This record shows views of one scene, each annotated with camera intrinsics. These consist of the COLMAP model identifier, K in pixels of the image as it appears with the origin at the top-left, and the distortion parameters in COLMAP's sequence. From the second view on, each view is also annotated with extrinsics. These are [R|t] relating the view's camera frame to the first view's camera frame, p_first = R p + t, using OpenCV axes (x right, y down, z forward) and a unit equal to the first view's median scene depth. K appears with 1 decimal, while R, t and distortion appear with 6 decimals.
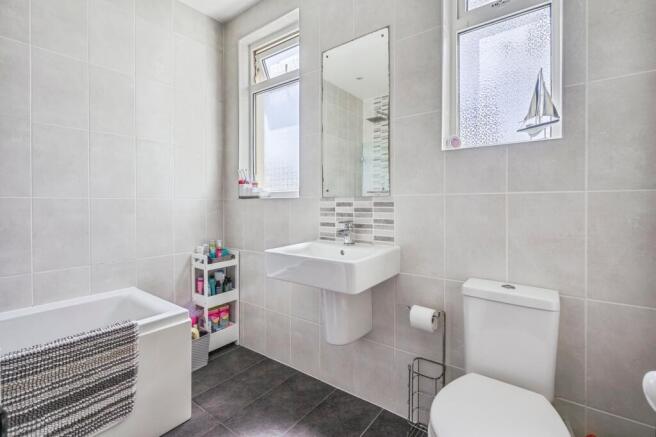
lens RADIAL K [[296.6, 0, 328.3], [0, 296.6, 203.3], [0, 0, 1]] dist [-0.000967, -0.000117]
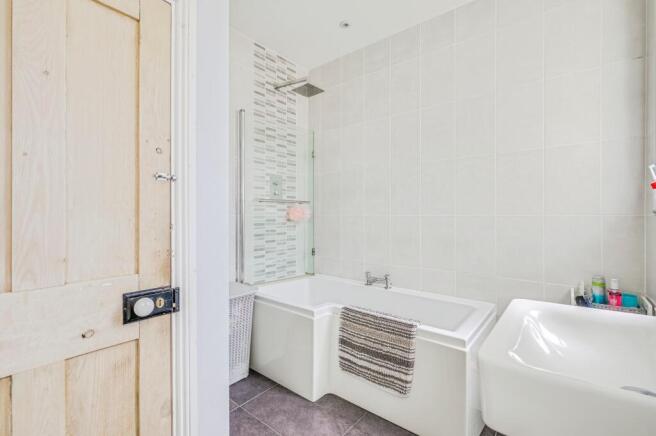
lens RADIAL K [[286.5, 0, 328.0], [0, 286.5, 218.0], [0, 0, 1]] dist [-0.001600, -0.000063]
pose [[-0.052049, -0.015484, -0.998524, 0.561357], [0.005391, 0.999861, -0.015786, -0.001931], [0.998630, -0.006205, -0.051958, 0.794188]]
